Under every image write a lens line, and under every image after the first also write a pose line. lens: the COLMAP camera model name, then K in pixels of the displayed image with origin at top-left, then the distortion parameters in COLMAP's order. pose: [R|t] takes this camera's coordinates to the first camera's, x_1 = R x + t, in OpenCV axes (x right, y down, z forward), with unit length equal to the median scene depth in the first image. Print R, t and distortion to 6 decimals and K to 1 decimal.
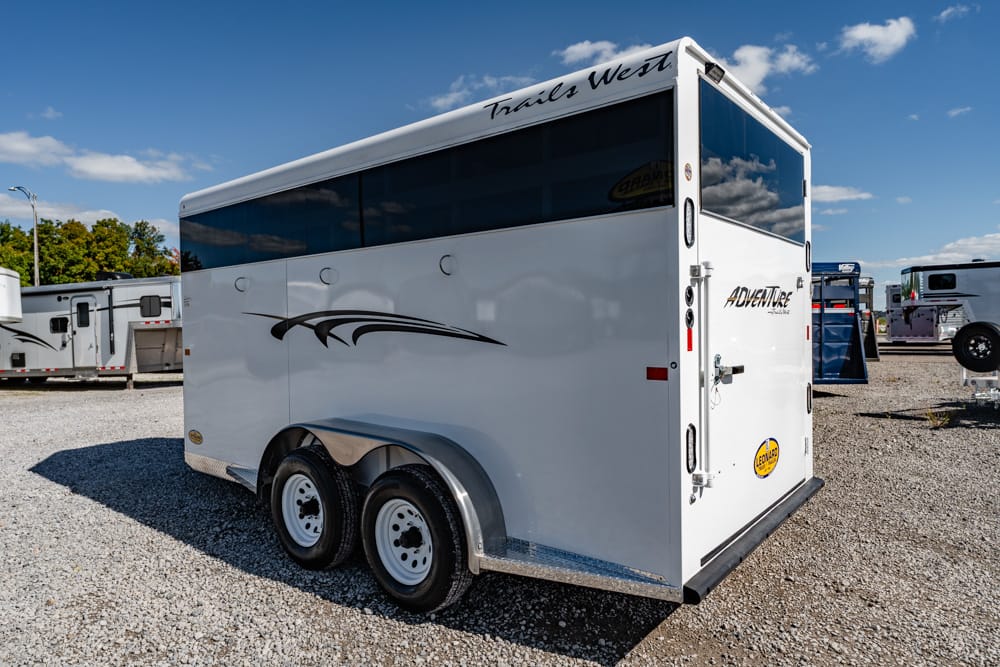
lens RADIAL K [[625.9, 0, 497.4], [0, 625.9, 330.5], [0, 0, 1]] dist [-0.001328, 0.003646]
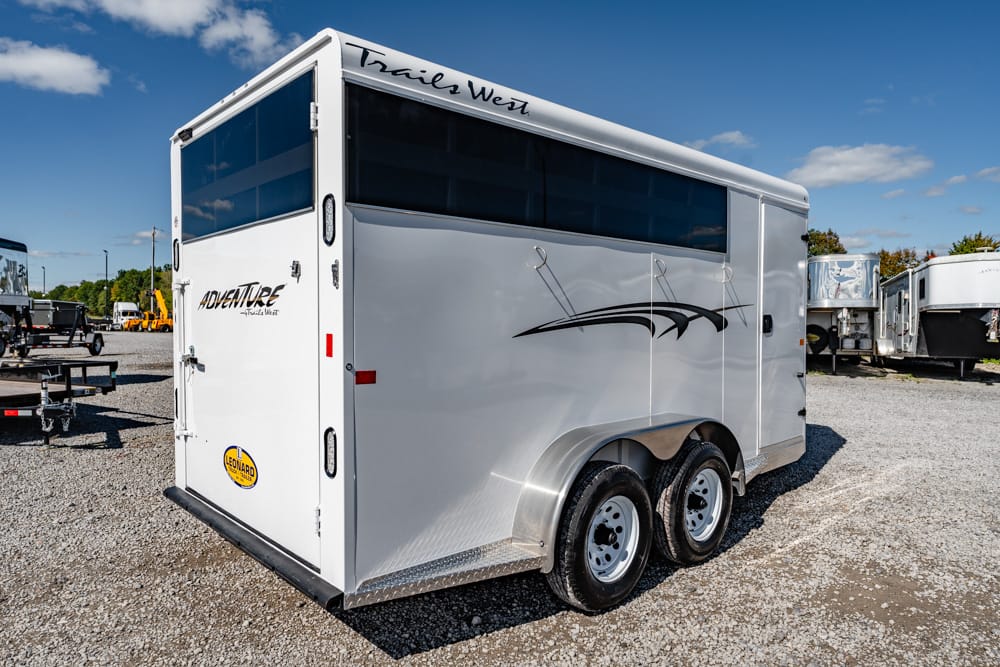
lens RADIAL K [[641.4, 0, 502.6], [0, 641.4, 332.6], [0, 0, 1]] dist [-0.010088, -0.001862]
pose [[-0.135654, 0.039975, -0.989949, 1.344029], [-0.012453, 0.999038, 0.042049, -0.045819], [0.990678, 0.018032, -0.135026, 1.540019]]
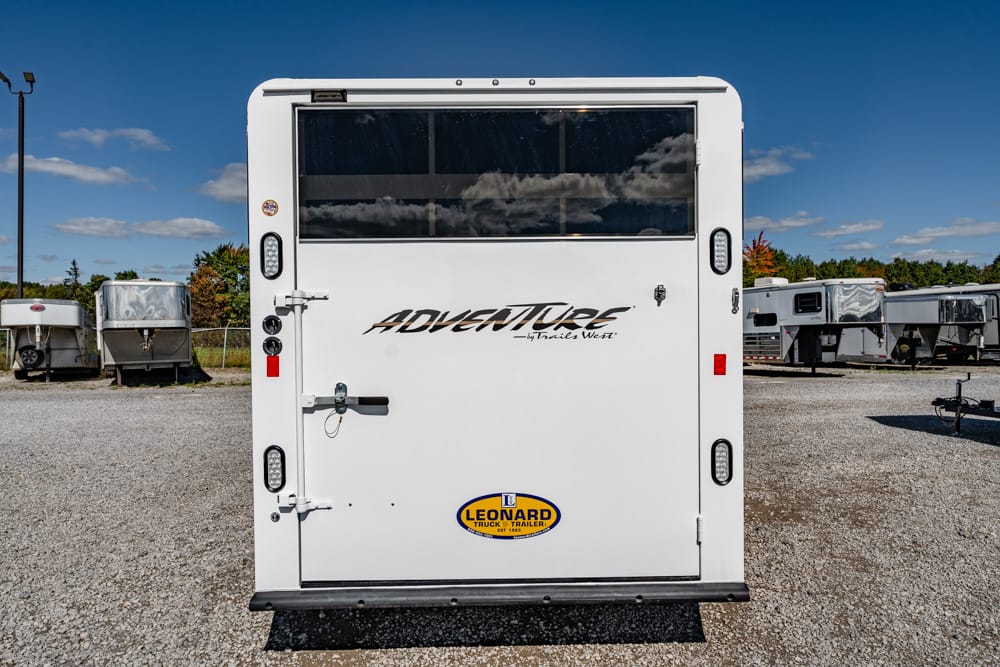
lens RADIAL K [[649.5, 0, 506.5], [0, 649.5, 332.0], [0, 0, 1]] dist [0.002867, -0.001013]
pose [[0.644955, 0.016575, -0.764040, 1.083886], [-0.009118, 0.999860, 0.013994, -0.048003], [0.764166, -0.002059, 0.645017, 0.459570]]
